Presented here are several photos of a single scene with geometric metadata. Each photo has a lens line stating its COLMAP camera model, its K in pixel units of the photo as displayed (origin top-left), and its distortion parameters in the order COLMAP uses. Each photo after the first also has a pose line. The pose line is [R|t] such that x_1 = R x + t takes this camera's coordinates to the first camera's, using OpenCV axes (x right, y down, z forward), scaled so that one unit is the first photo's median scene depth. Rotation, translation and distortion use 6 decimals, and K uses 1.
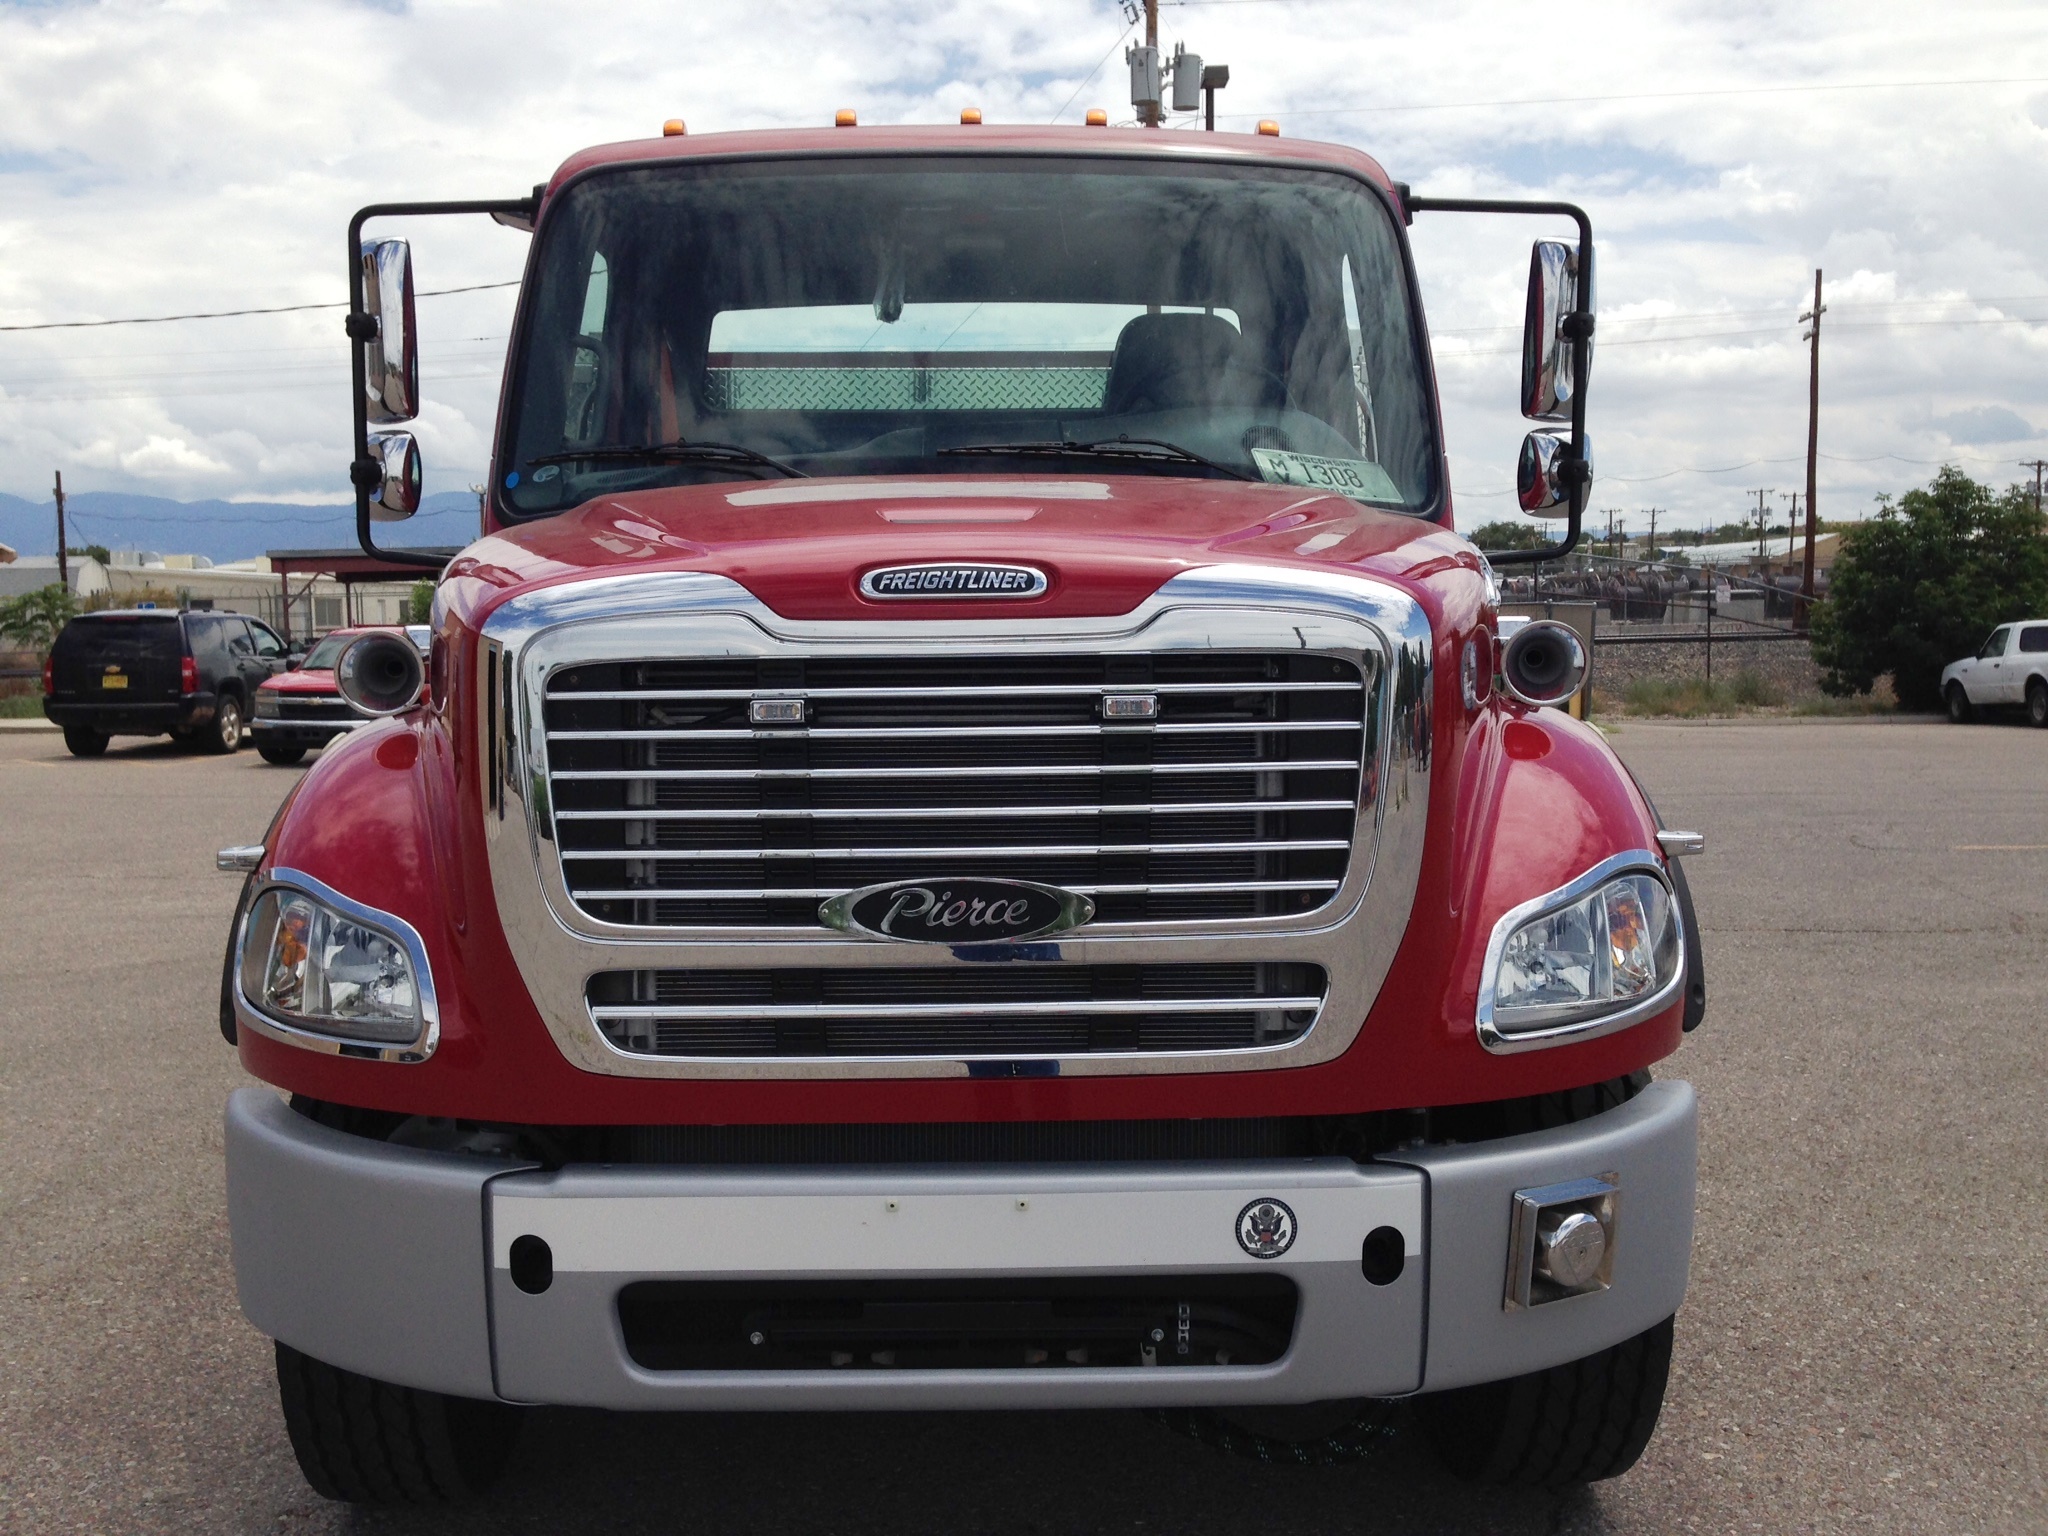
lens RADIAL K [[1918.6, 0, 1024.2], [0, 1918.6, 771.5], [0, 0, 1]] dist [0.027371, 0.000000]
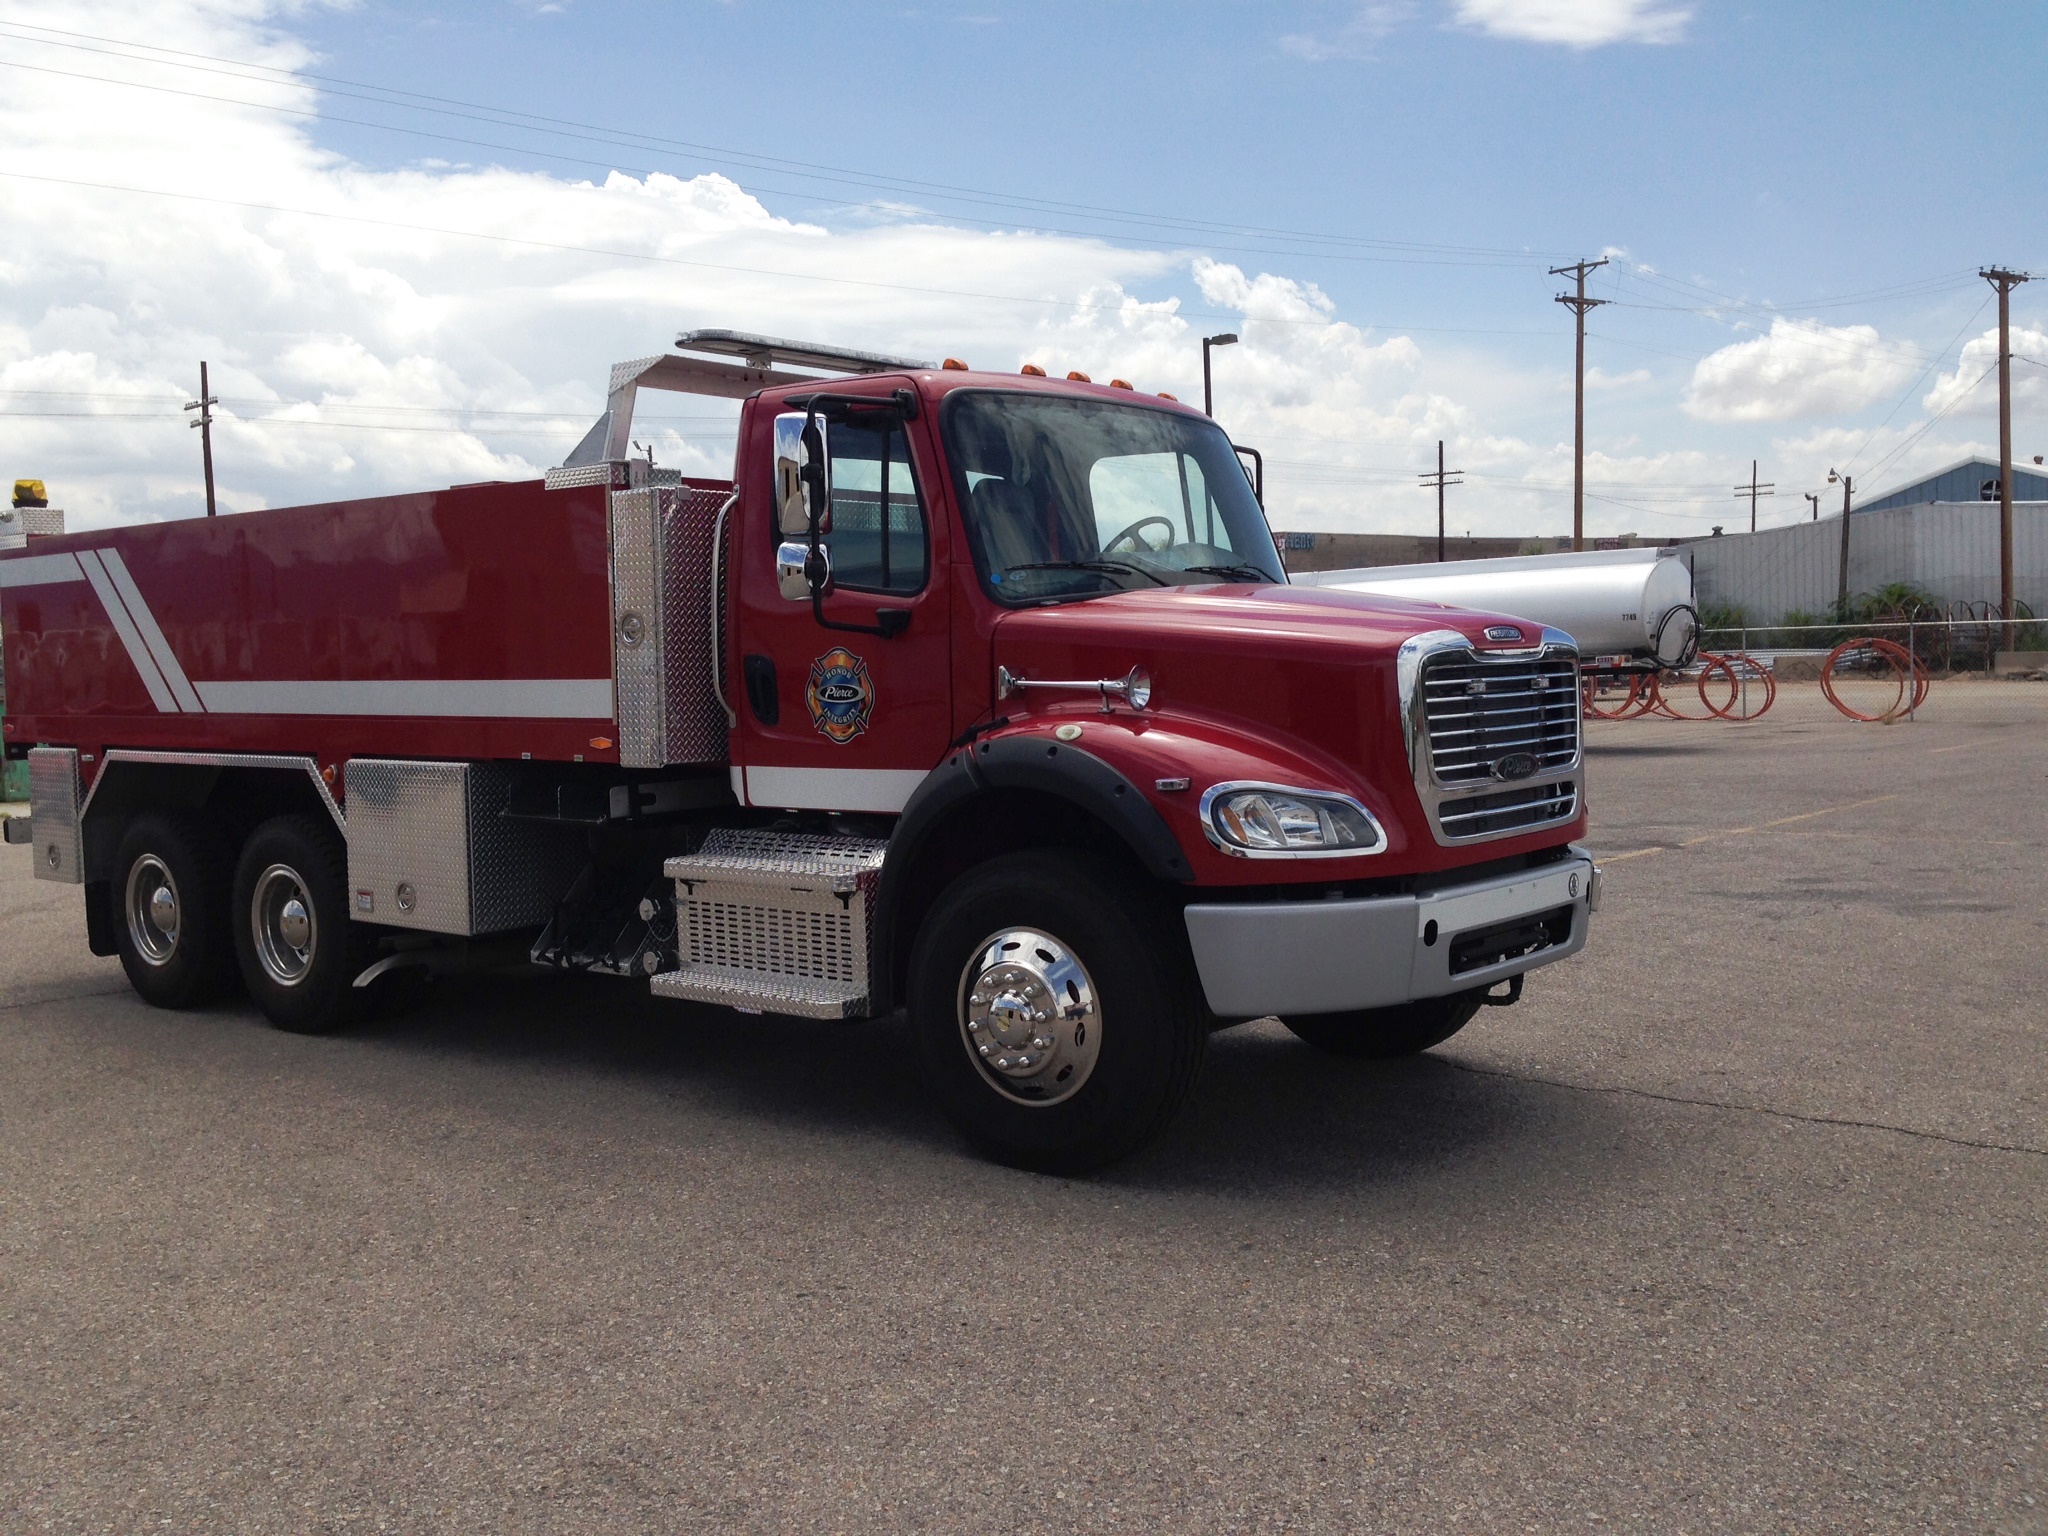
lens RADIAL K [[1918.6, 0, 1012.6], [0, 1918.6, 764.4], [0, 0, 1]] dist [0.027371, 0.000000]
pose [[0.650039, -0.048363, 0.758360, -2.287152], [0.081371, 0.996665, -0.006187, 0.030963], [-0.755531, 0.065730, 0.651807, -0.122081]]
